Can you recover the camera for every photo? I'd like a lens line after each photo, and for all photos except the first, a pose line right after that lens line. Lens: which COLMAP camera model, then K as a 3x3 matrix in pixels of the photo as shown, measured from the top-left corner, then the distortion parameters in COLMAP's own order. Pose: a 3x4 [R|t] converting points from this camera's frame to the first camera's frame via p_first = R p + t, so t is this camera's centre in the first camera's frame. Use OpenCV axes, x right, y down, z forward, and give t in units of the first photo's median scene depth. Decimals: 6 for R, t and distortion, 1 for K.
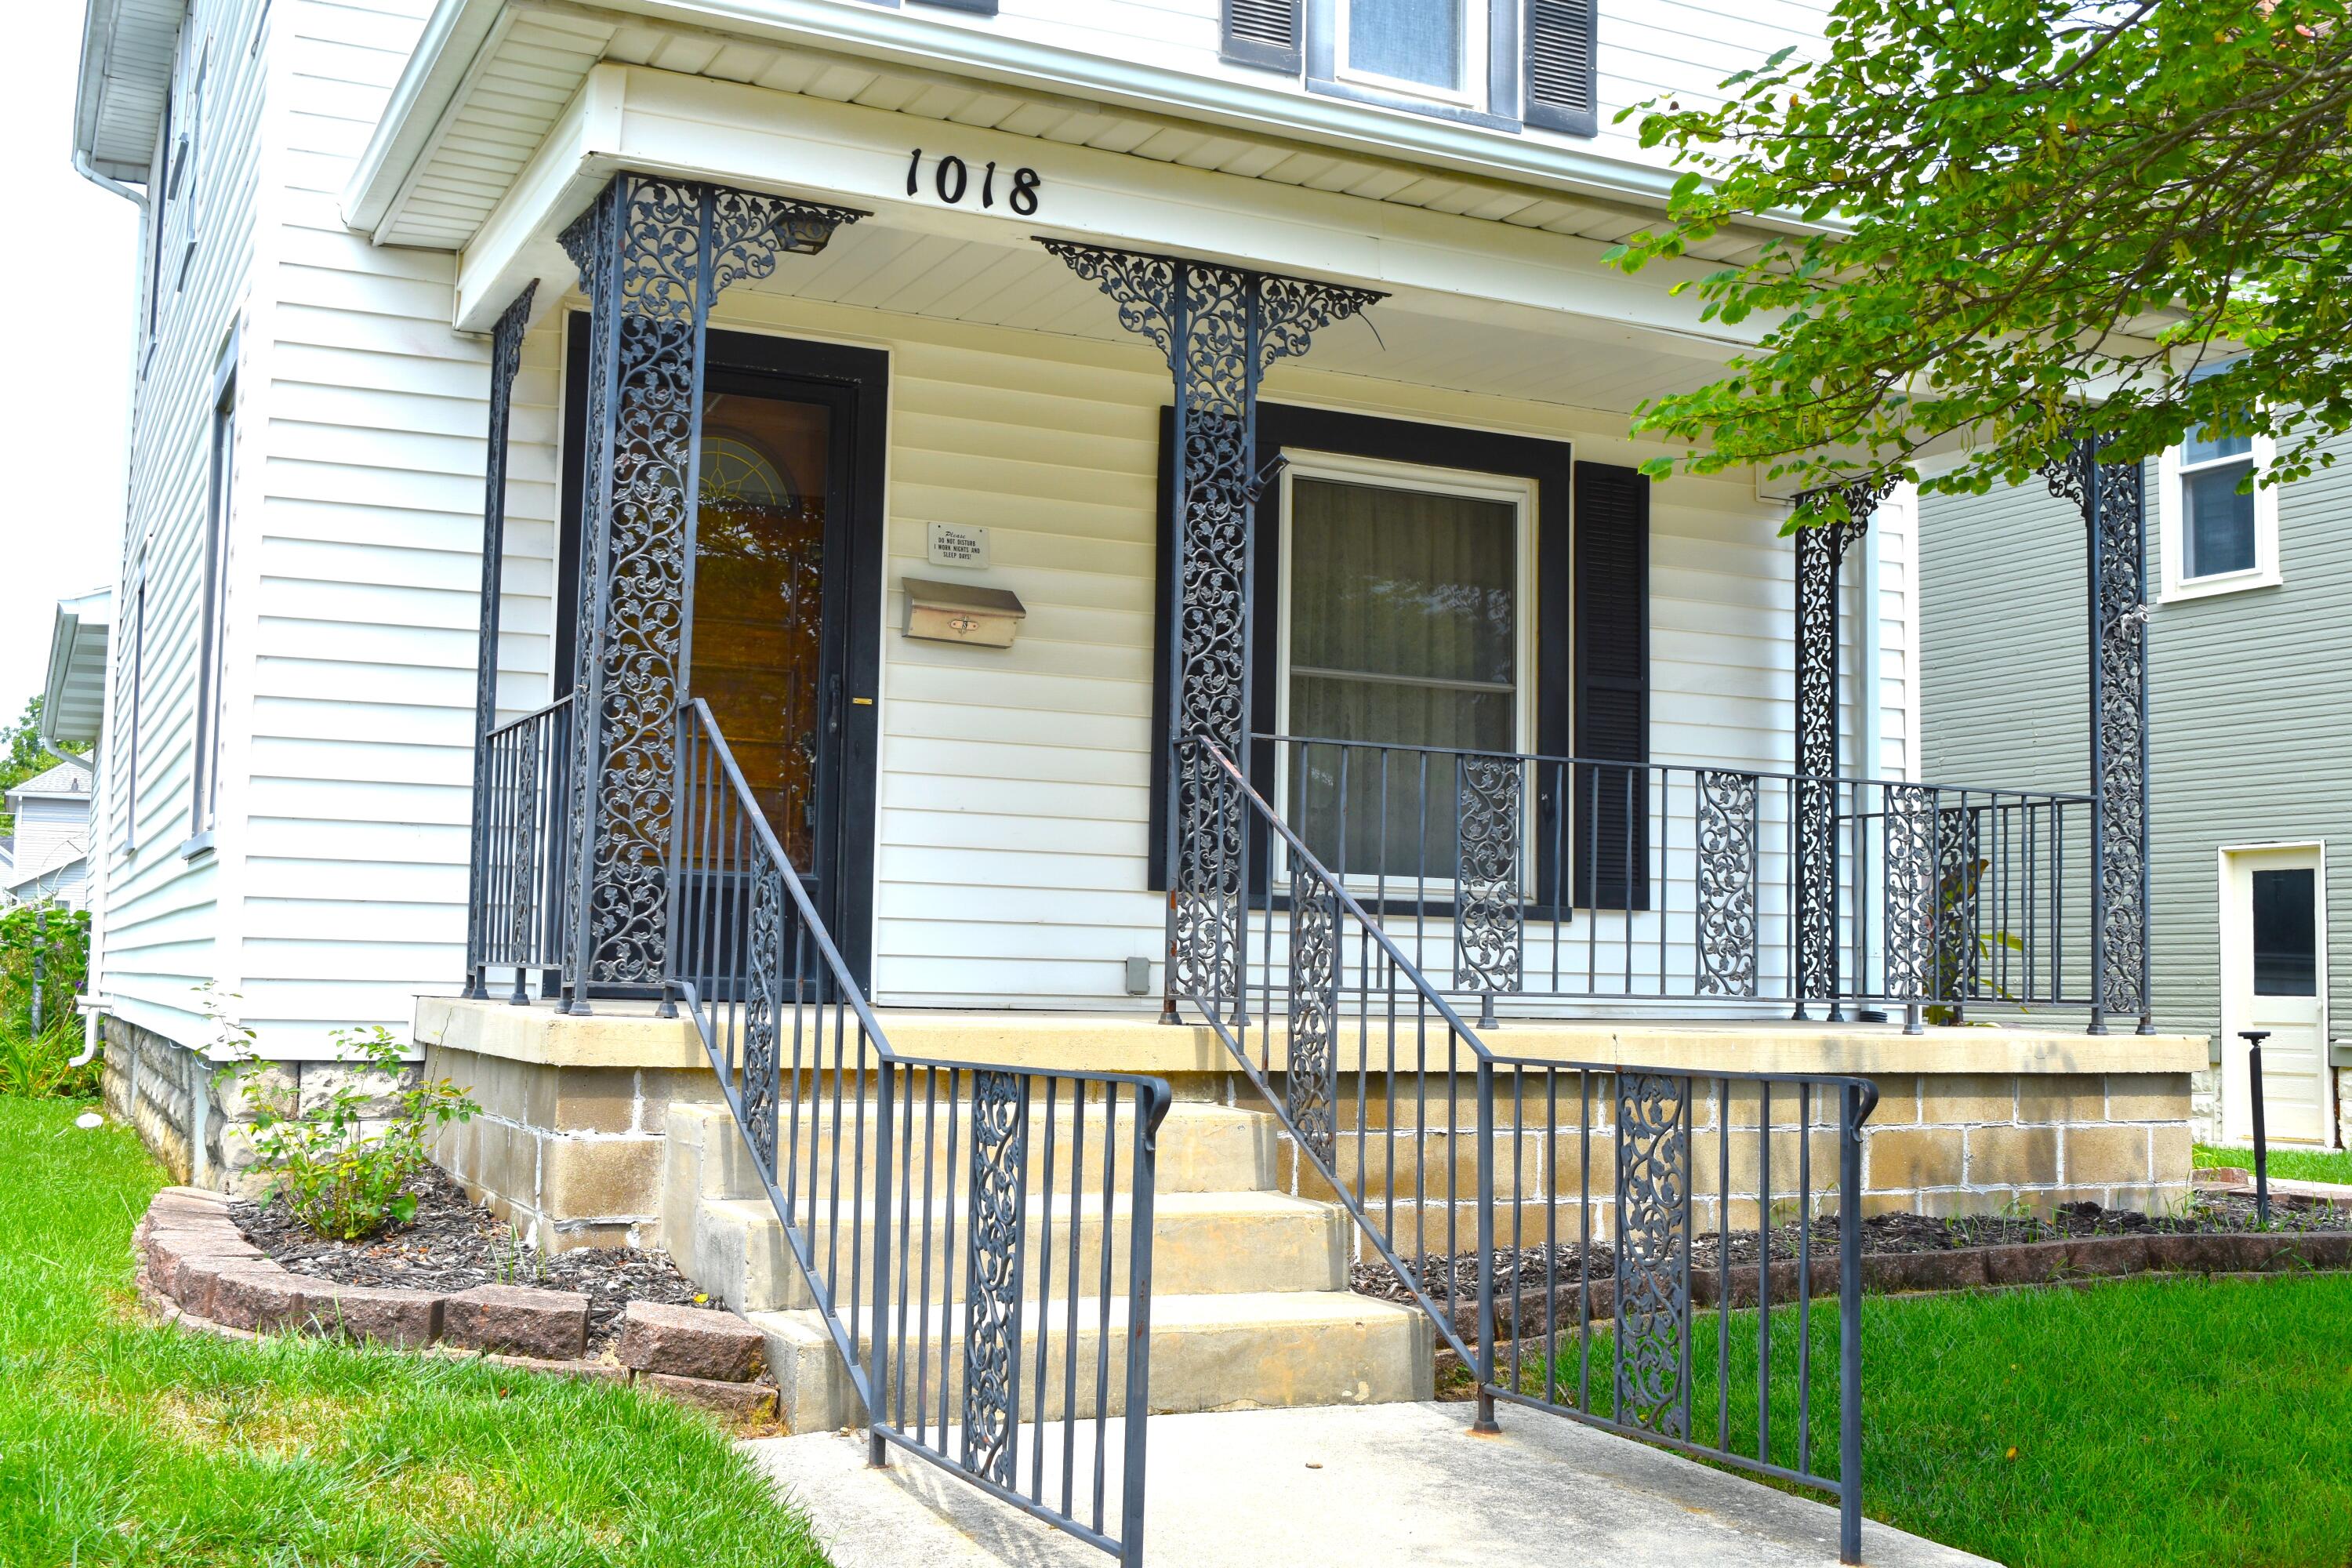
lens RADIAL K [[2473.4, 0, 1176.0], [0, 2473.4, 784.0], [0, 0, 1]] dist [-0.059700, -0.002106]
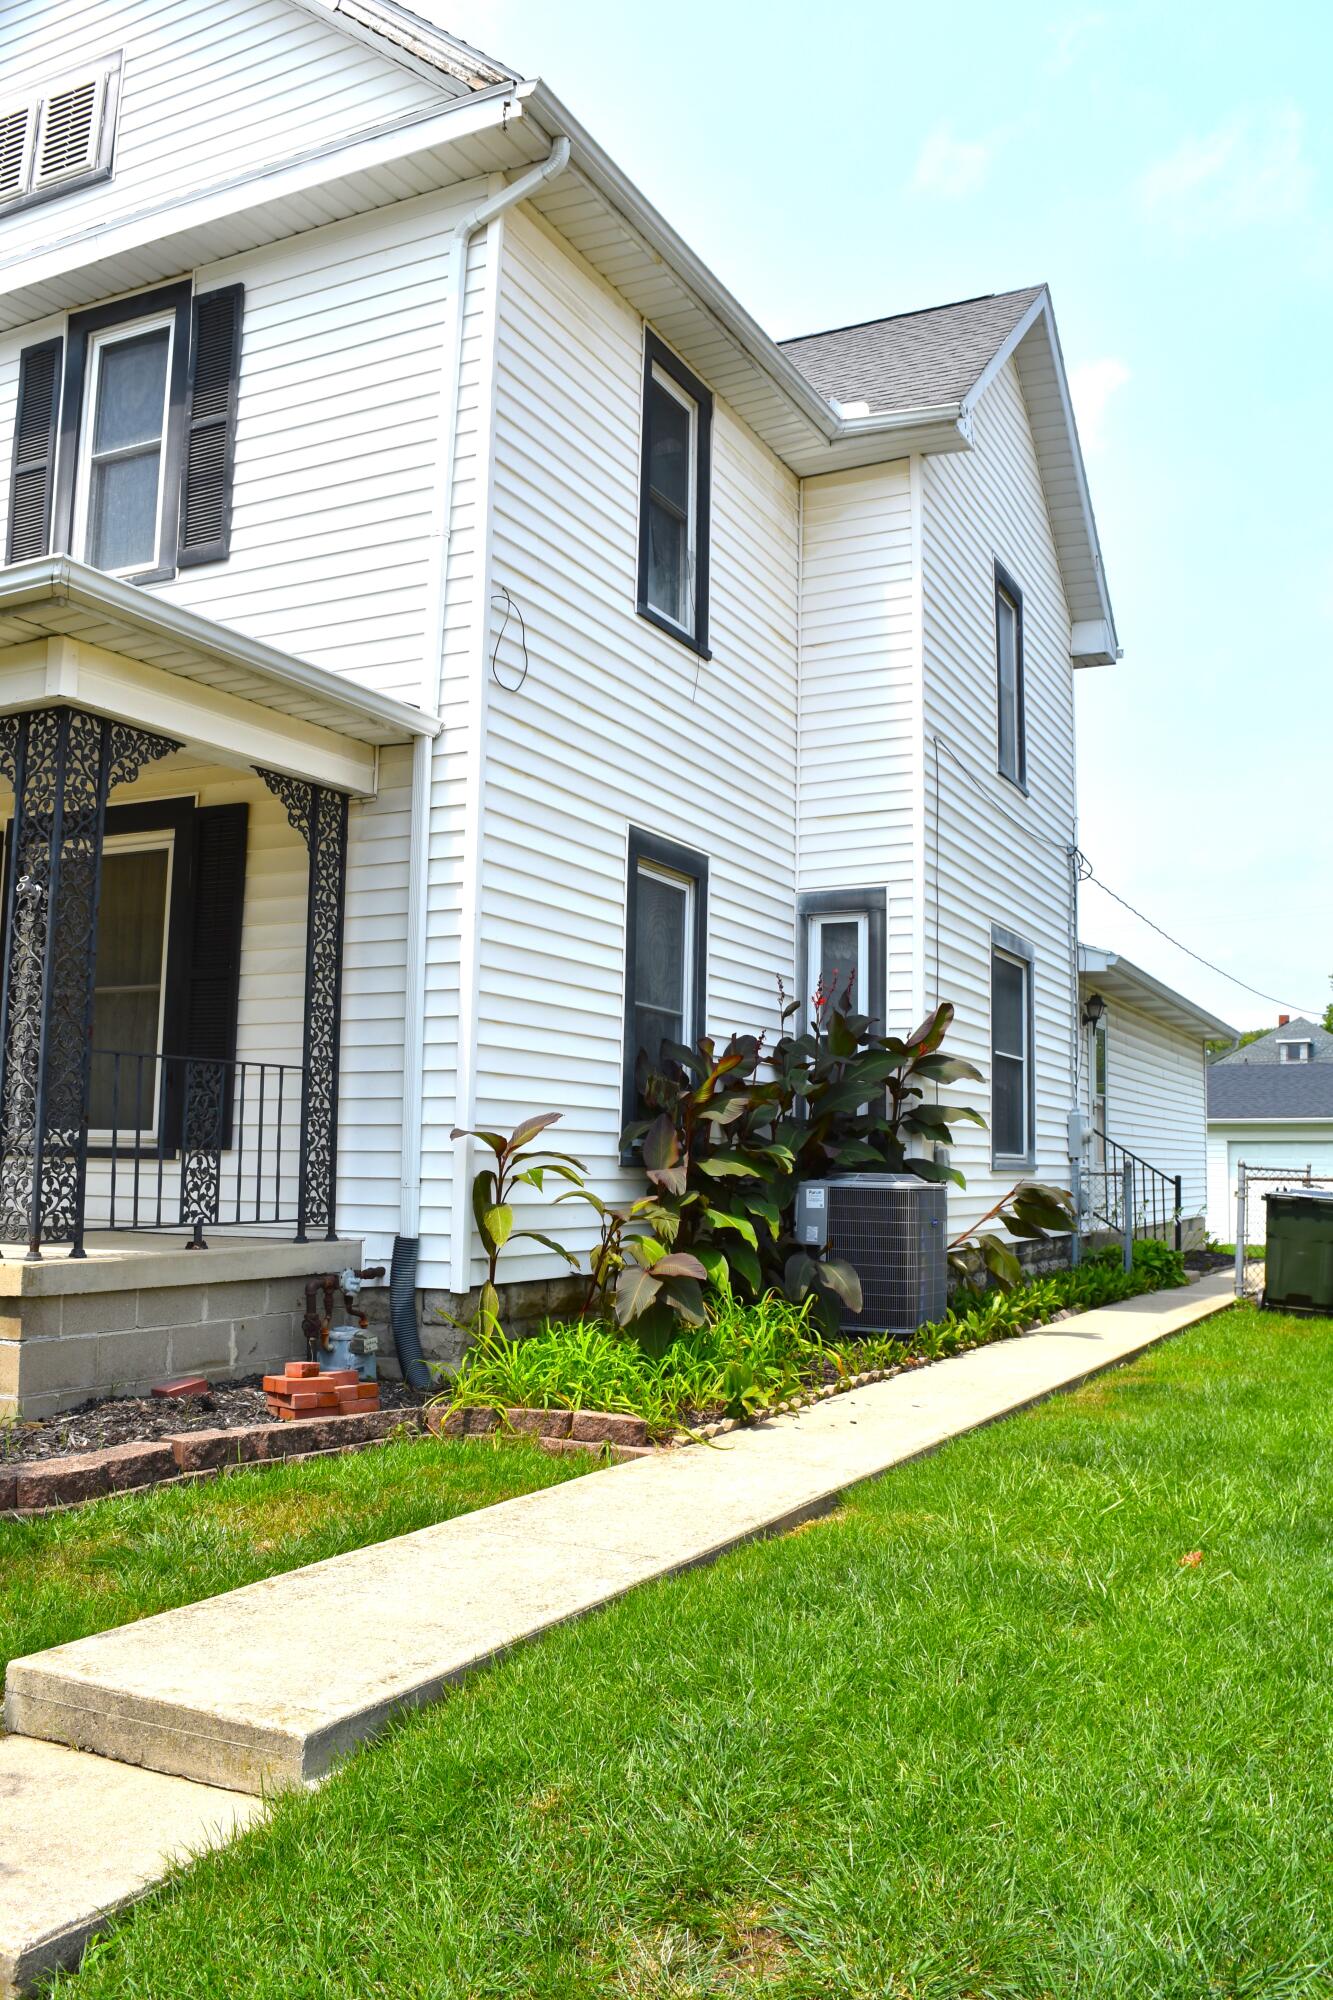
lens RADIAL K [[1650.8, 0, 666.5], [0, 1650.8, 1000.0], [0, 0, 1]] dist [-0.067170, -0.003399]
pose [[0.620915, -0.088007, -0.778922, 1.241577], [0.060813, 0.996091, -0.064067, 0.052759], [0.781515, -0.007589, 0.623840, 0.820019]]
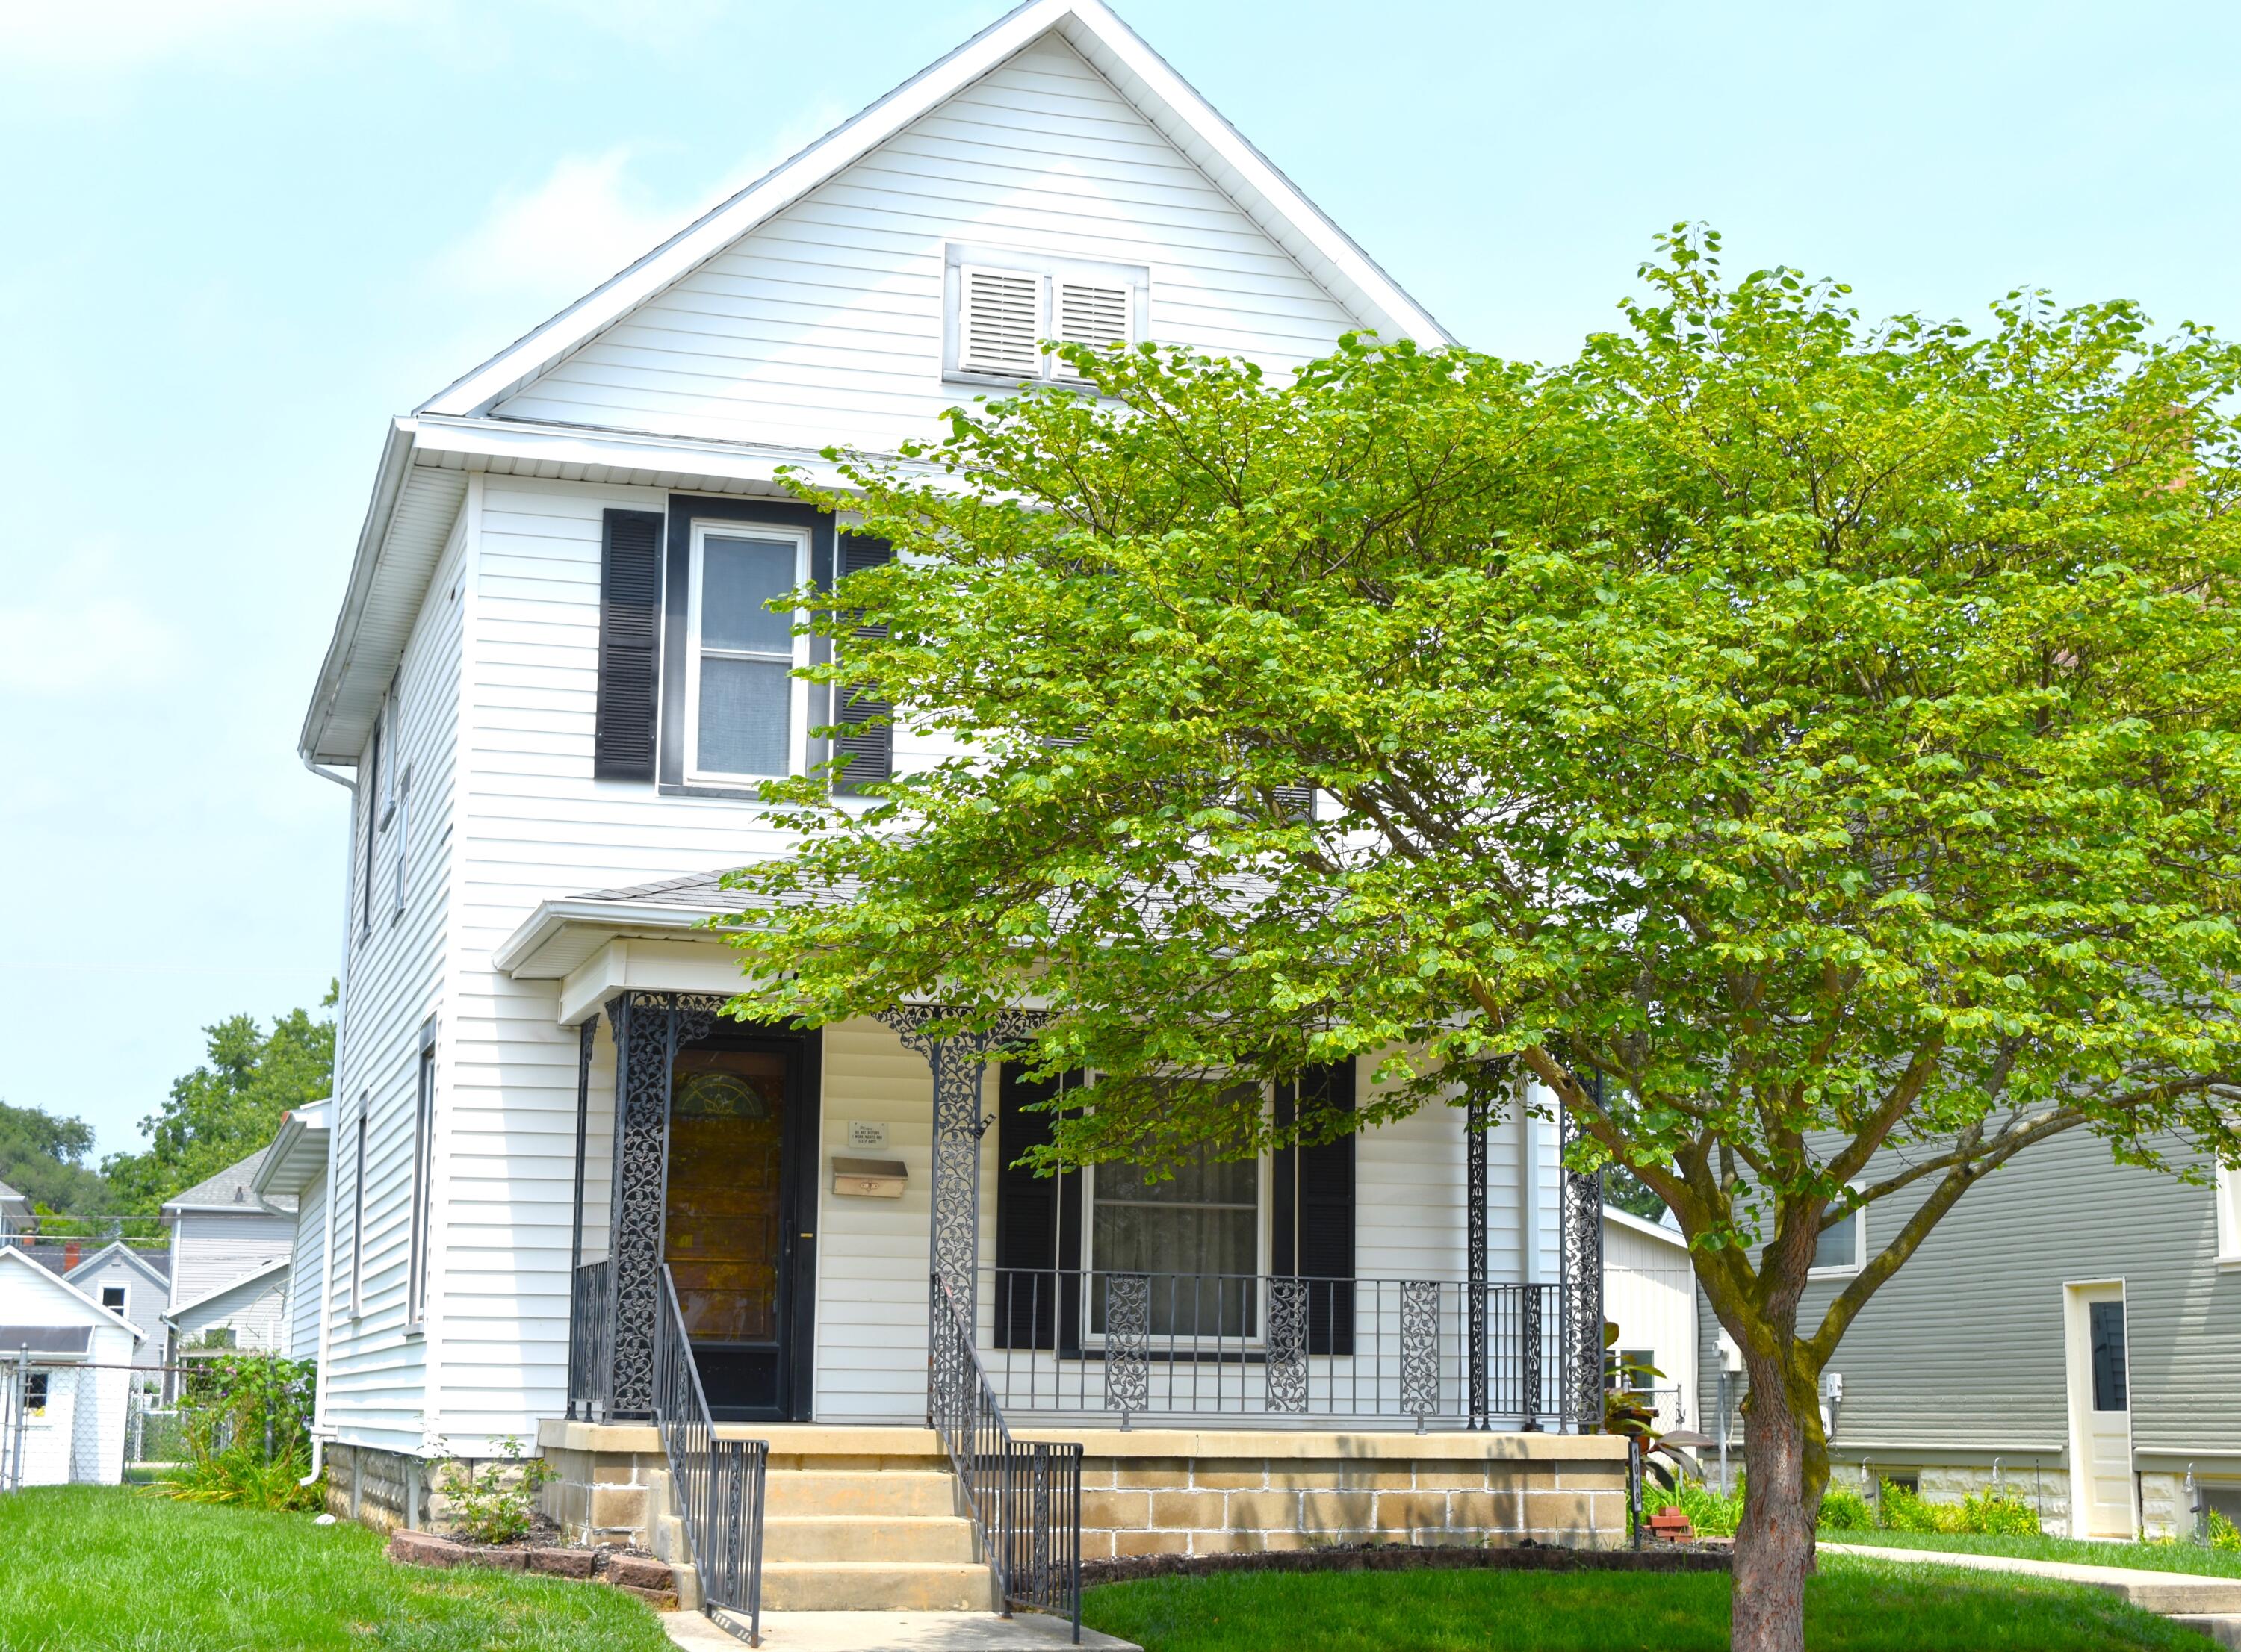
lens RADIAL K [[3308.3, 0, 1187.5], [0, 3308.3, 829.6], [0, 0, 1]] dist [-0.042054, 0.036230]
pose [[0.990383, -0.033721, -0.134183, 0.460795], [0.020853, 0.995146, -0.096175, -0.092169], [0.136774, 0.092452, 0.986279, -1.242917]]
